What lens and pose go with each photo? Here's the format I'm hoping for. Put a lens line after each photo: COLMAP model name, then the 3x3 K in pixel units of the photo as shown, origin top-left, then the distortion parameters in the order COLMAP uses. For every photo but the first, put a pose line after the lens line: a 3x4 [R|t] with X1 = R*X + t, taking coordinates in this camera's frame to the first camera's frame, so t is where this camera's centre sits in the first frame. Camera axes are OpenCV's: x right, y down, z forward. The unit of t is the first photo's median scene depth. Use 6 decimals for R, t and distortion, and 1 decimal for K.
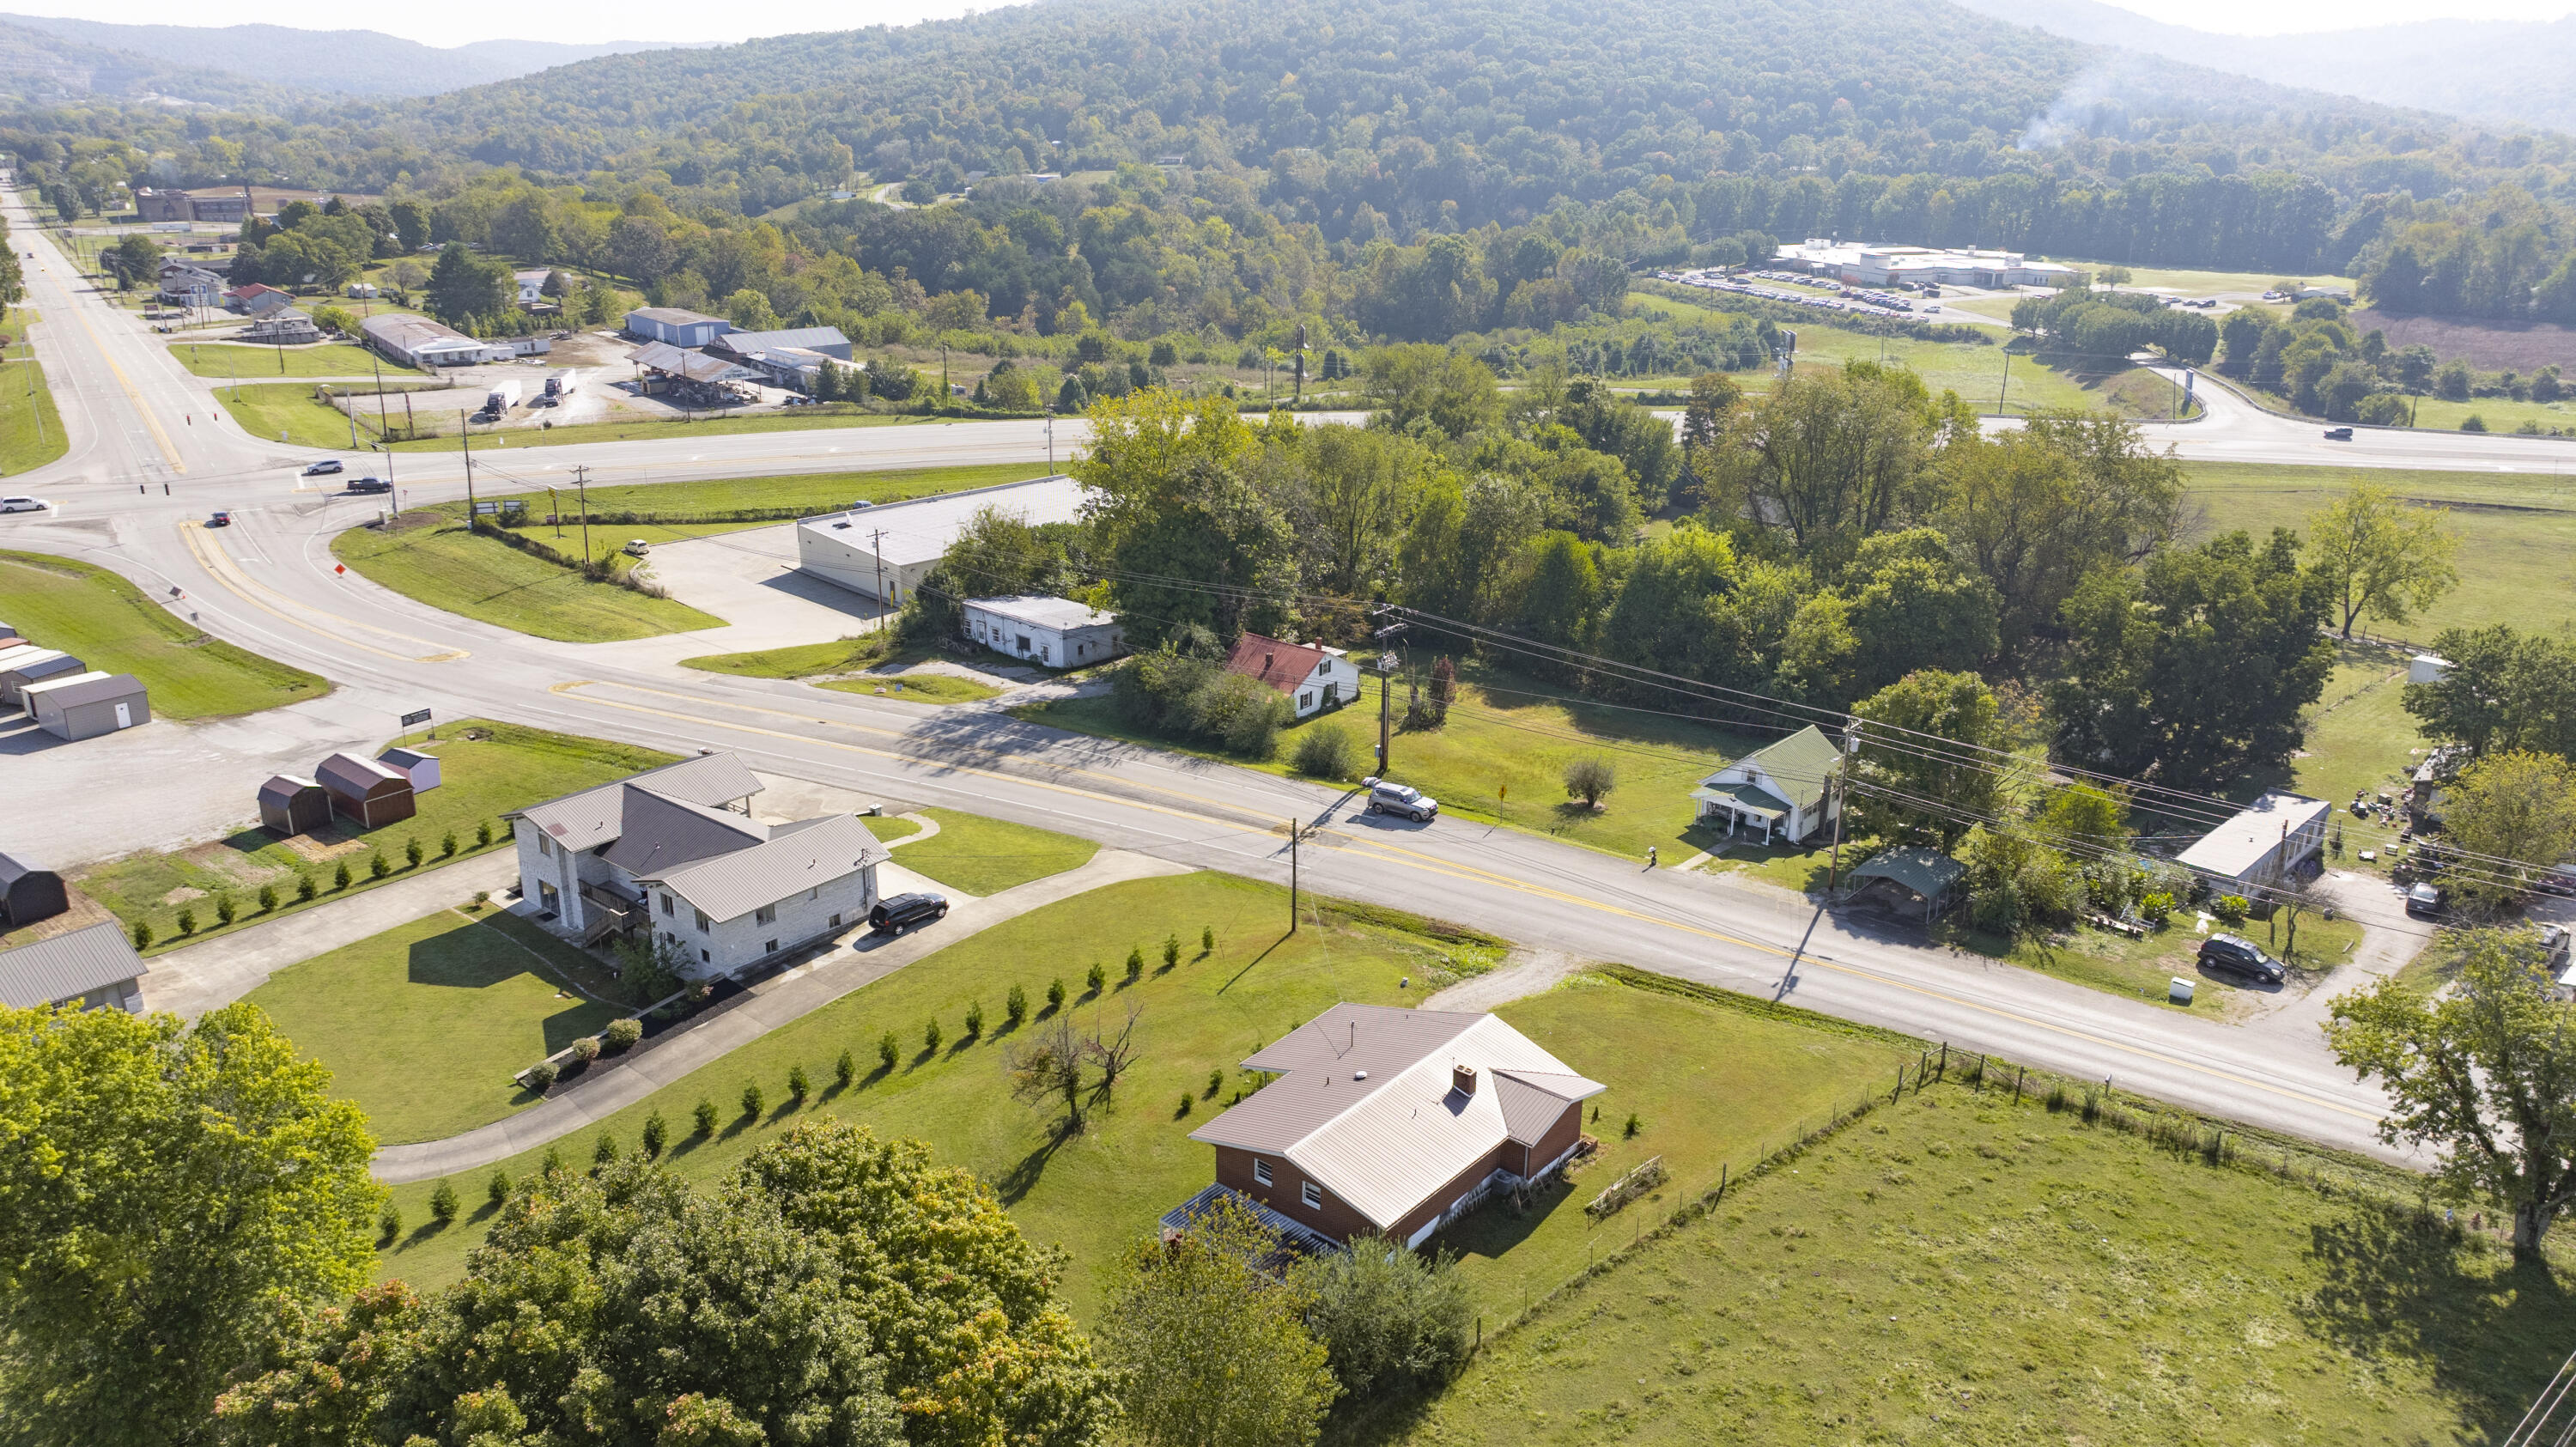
lens RADIAL K [[1820.0, 0, 1299.6], [0, 1820.0, 722.7], [0, 0, 1]] dist [-0.025906, 0.001824]
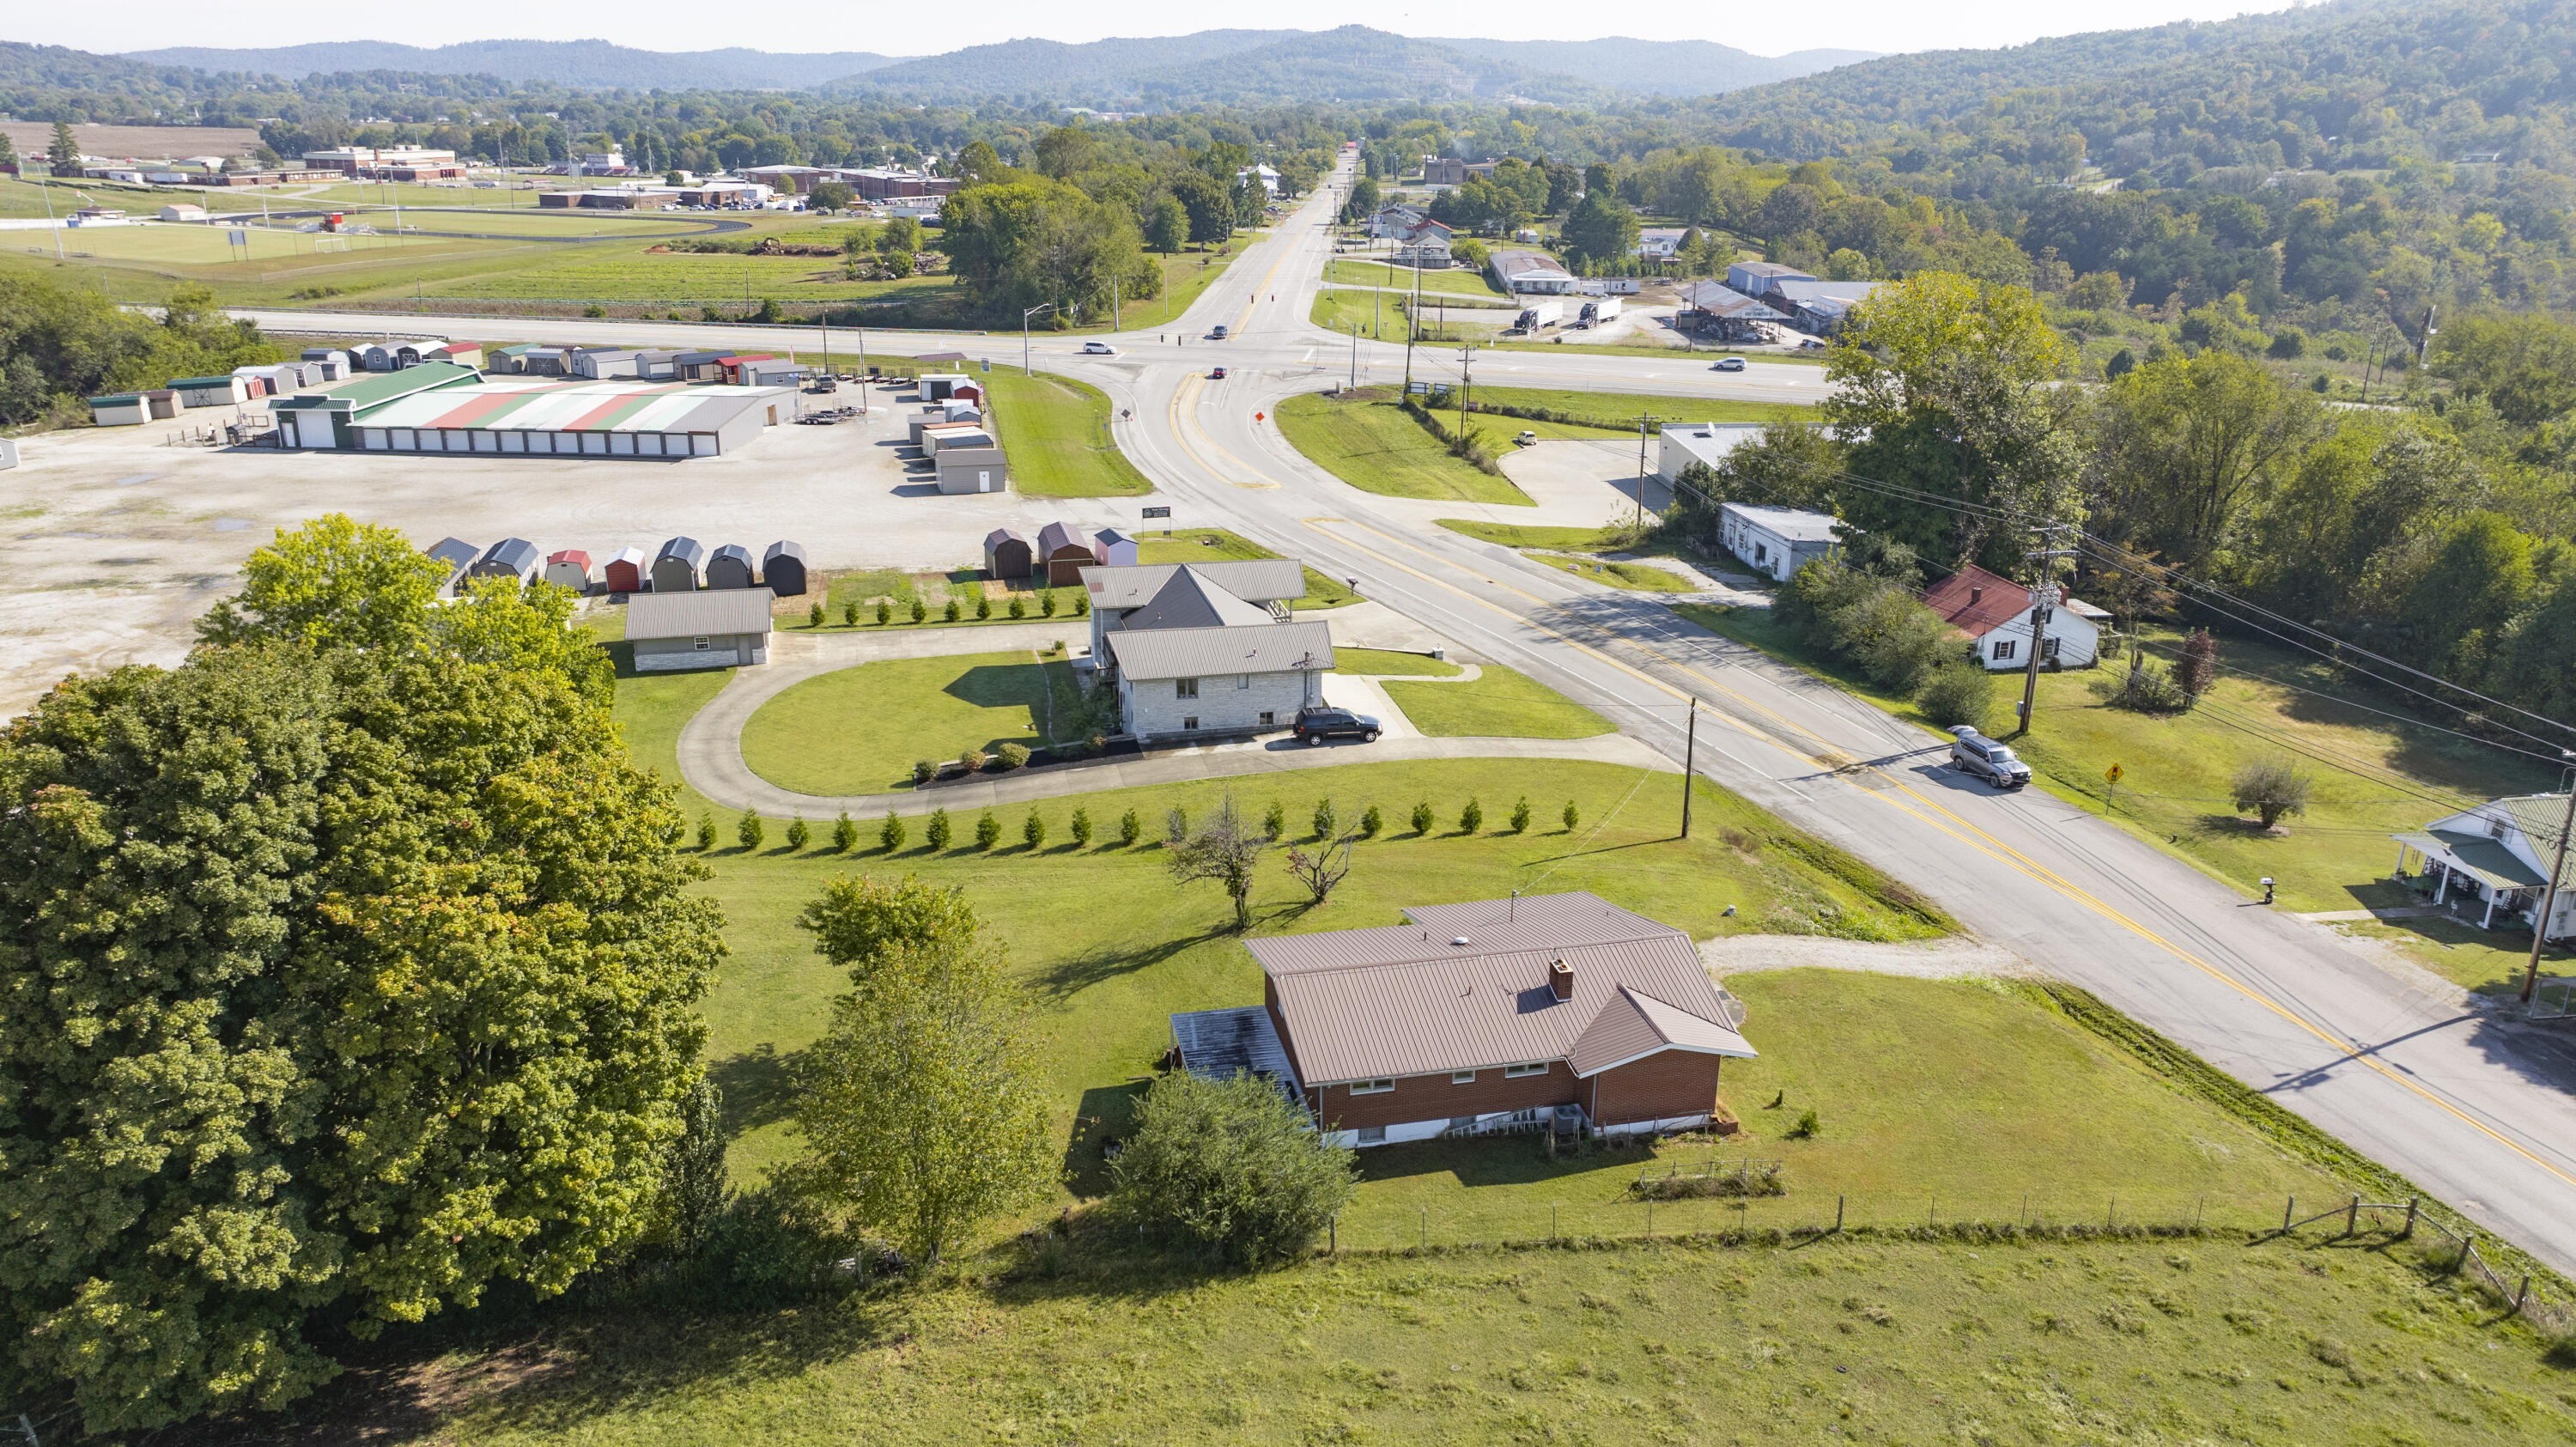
lens RADIAL K [[1815.2, 0, 1303.0], [0, 1815.2, 708.8], [0, 0, 1]] dist [-0.031172, 0.032059]
pose [[0.785268, 0.196810, -0.587044, 0.238909], [-0.205416, 0.977247, 0.052850, 0.035170], [0.584088, 0.079087, 0.807828, 0.162077]]
